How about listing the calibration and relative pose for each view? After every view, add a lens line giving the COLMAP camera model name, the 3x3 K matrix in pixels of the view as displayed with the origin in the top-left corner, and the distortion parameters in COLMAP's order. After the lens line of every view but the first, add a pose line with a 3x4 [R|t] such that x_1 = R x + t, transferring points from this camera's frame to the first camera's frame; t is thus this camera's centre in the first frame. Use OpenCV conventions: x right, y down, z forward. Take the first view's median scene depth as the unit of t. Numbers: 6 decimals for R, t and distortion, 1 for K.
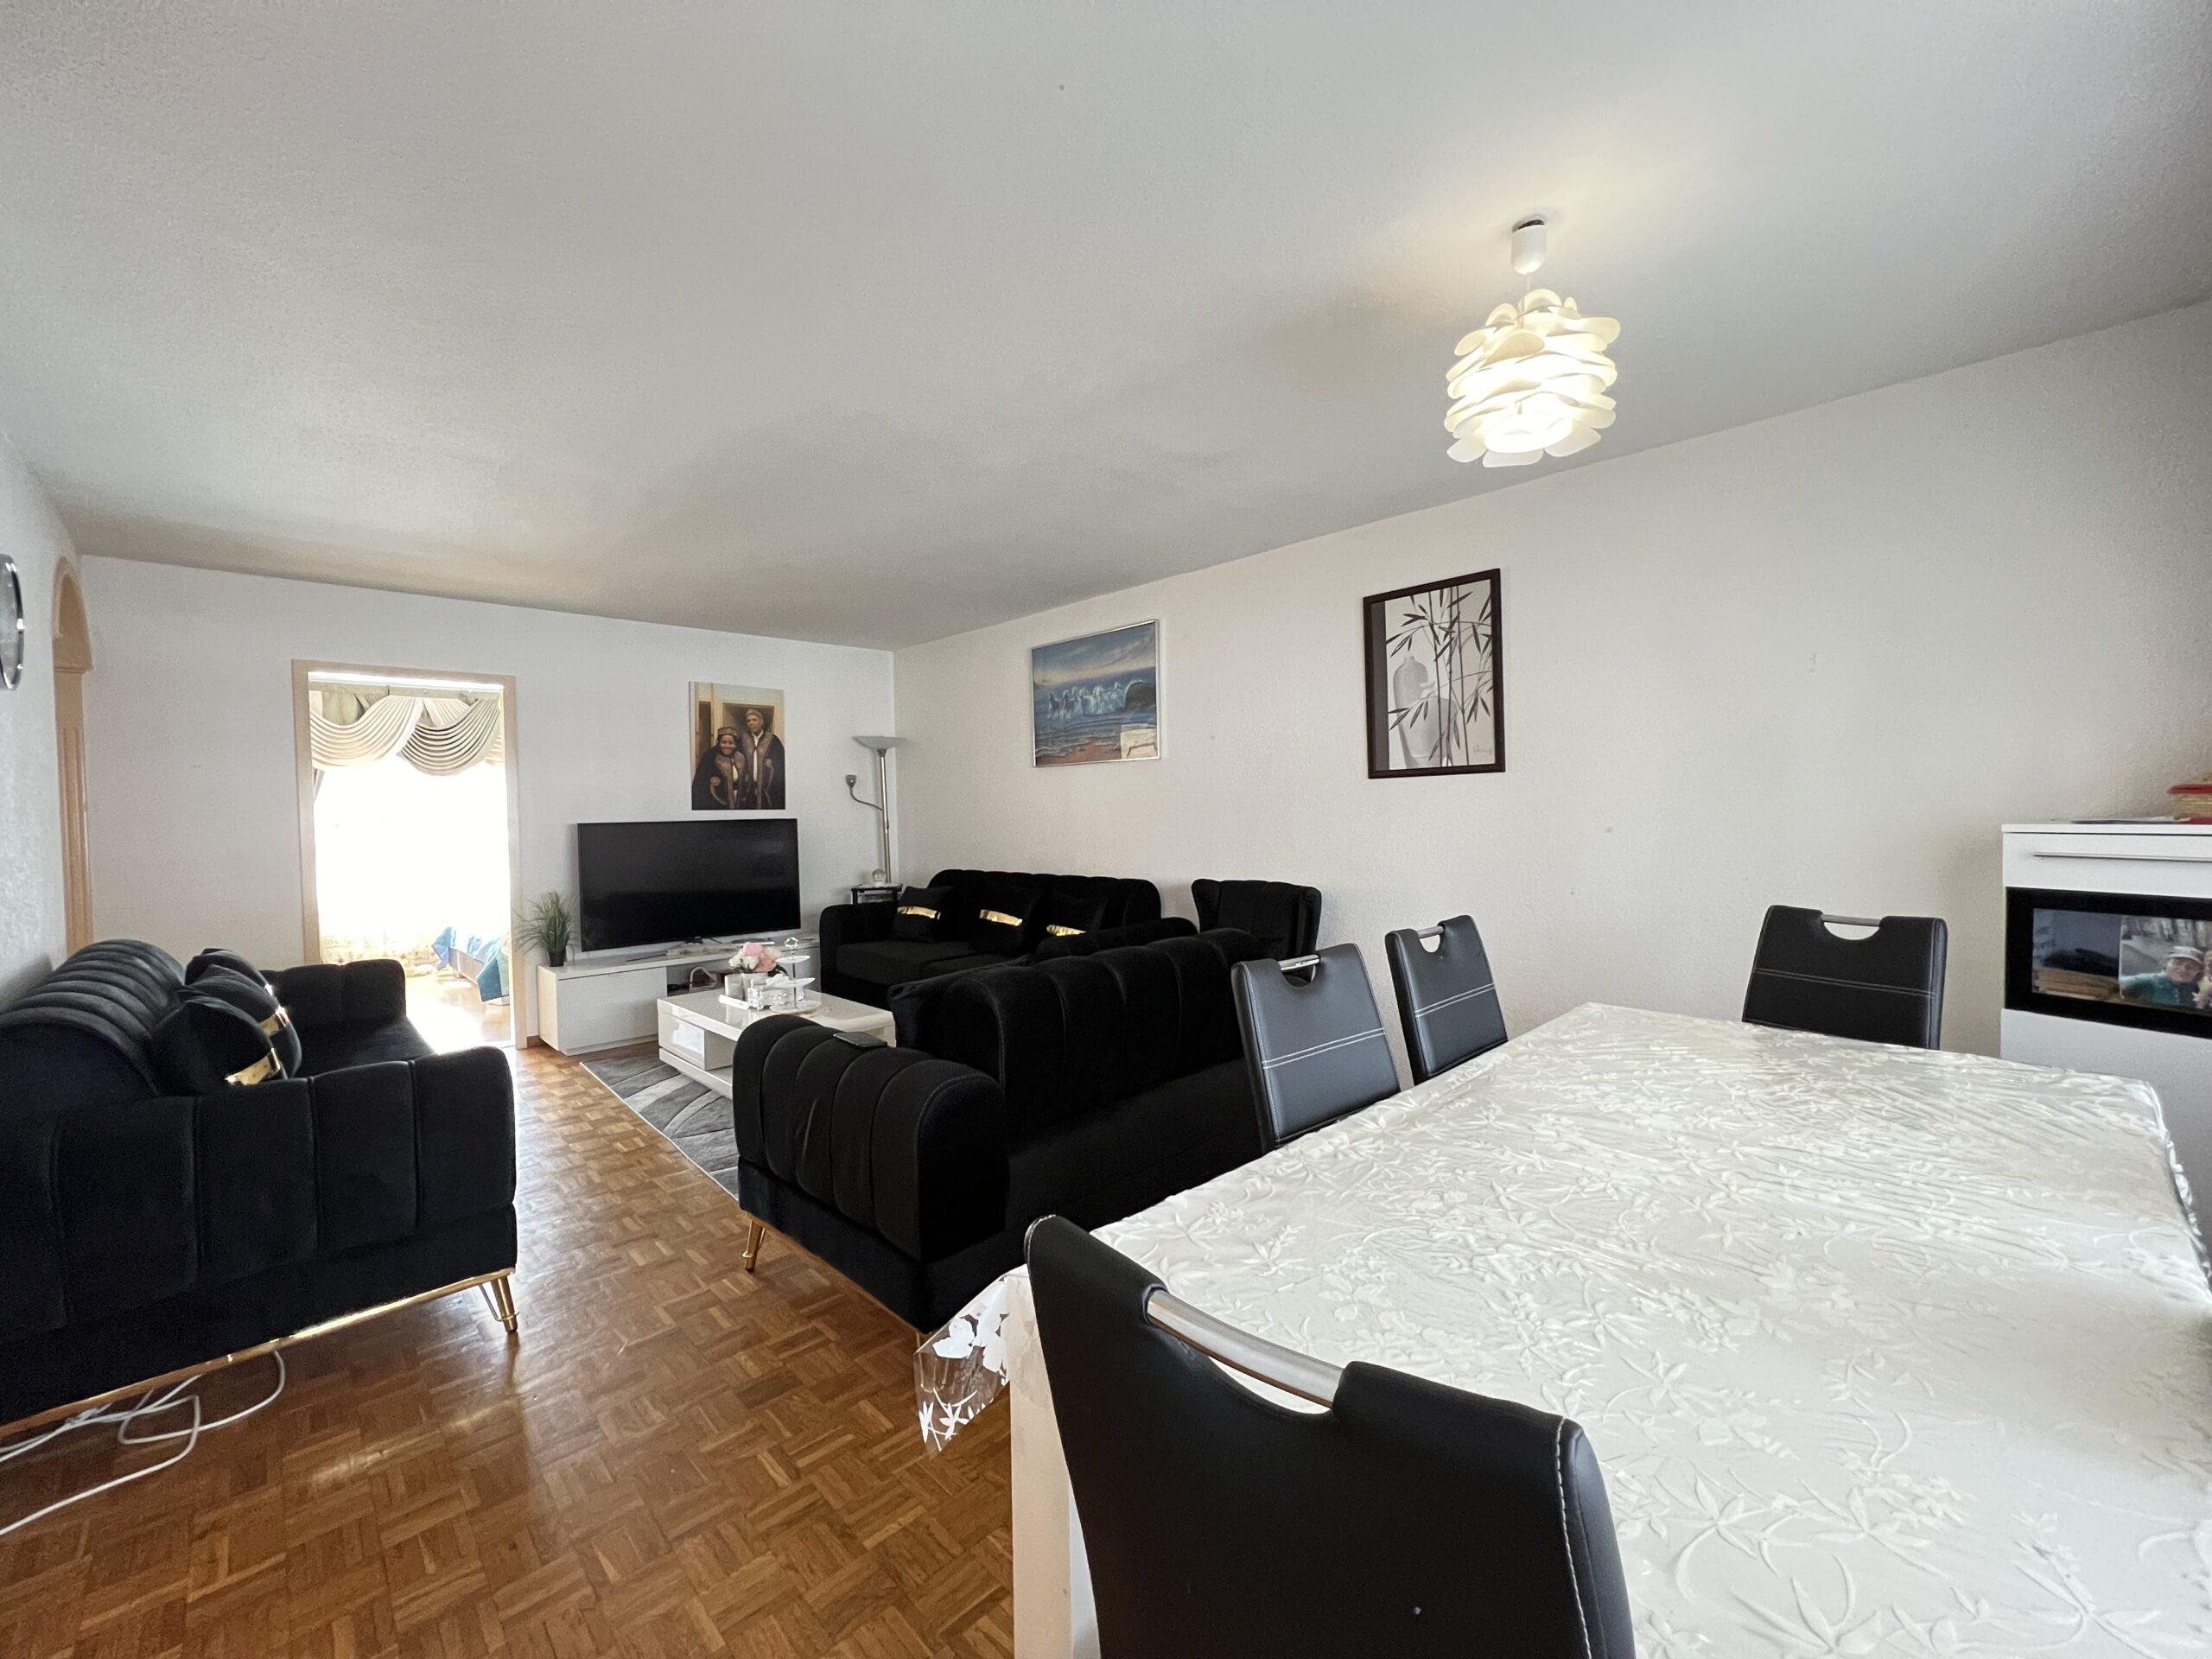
lens RADIAL K [[880.4, 0, 1105.1], [0, 880.4, 832.0], [0, 0, 1]] dist [0.000438, 0.000060]
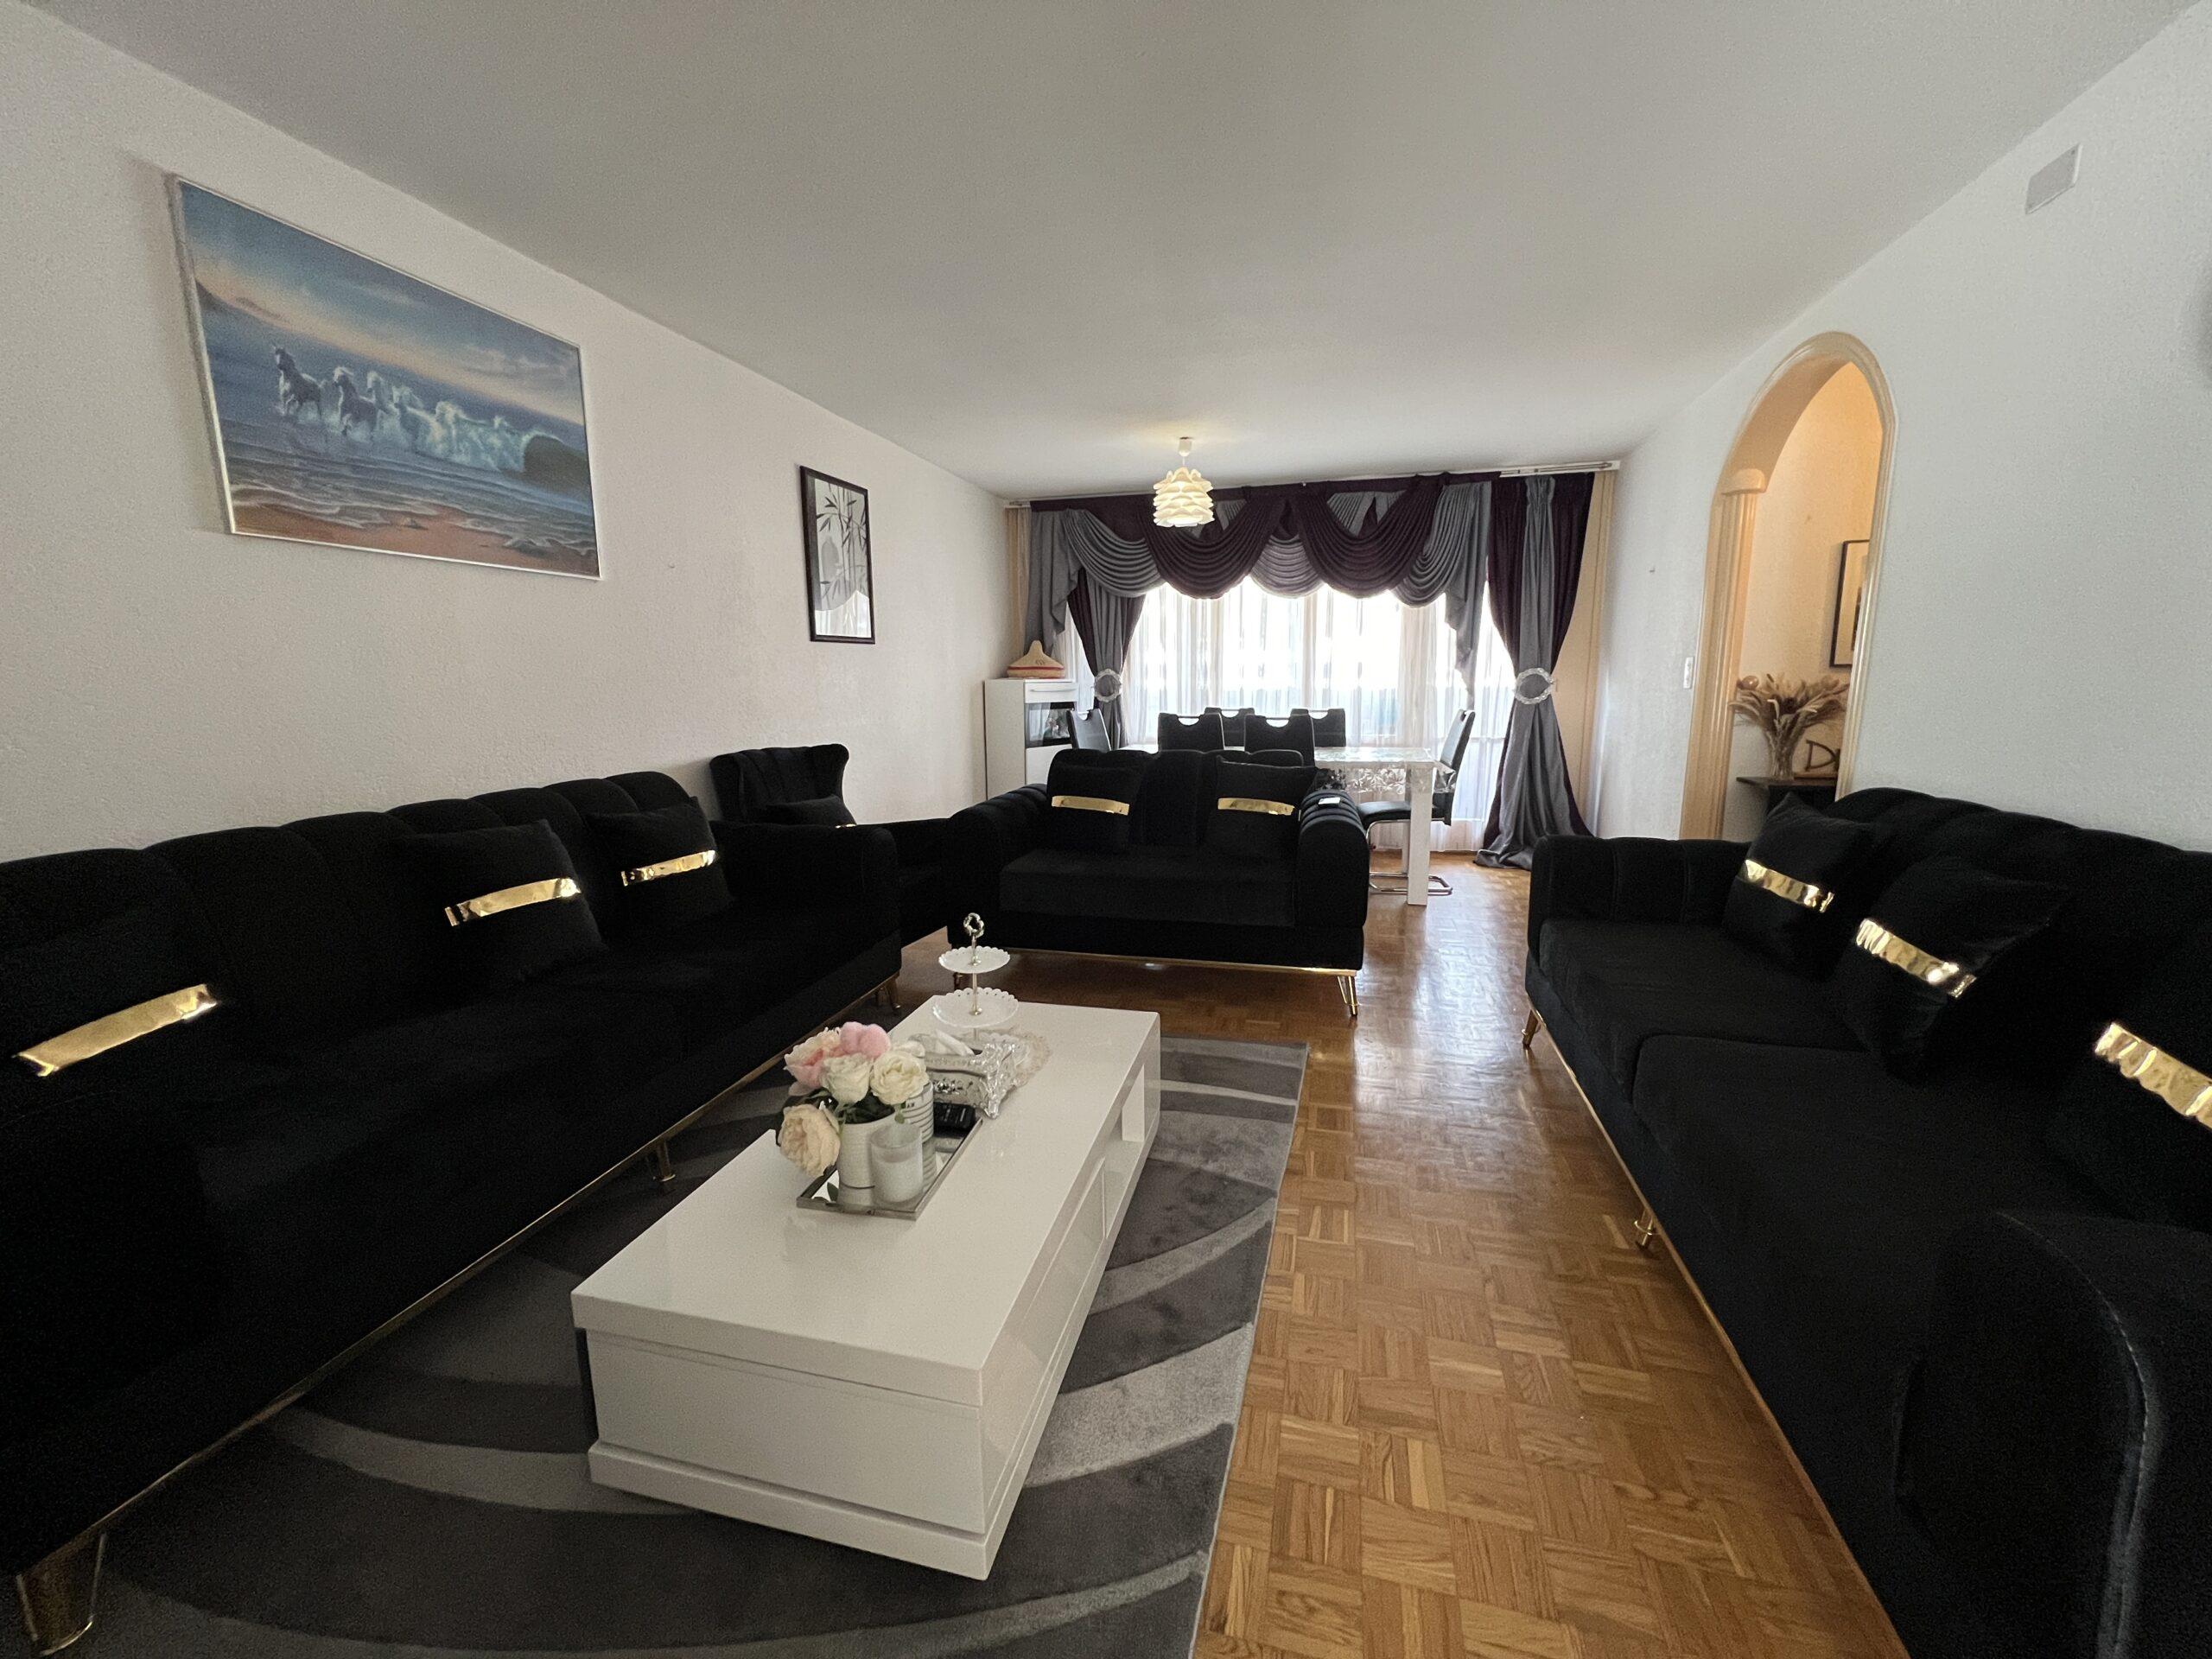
lens RADIAL K [[880.4, 0, 1108.3], [0, 880.4, 824.6], [0, 0, 1]] dist [0.000438, 0.000060]
pose [[-0.501456, -0.131542, 0.855125, -0.857102], [0.022197, 0.986093, 0.164705, -0.008468], [-0.864898, 0.101574, -0.491563, 1.262699]]
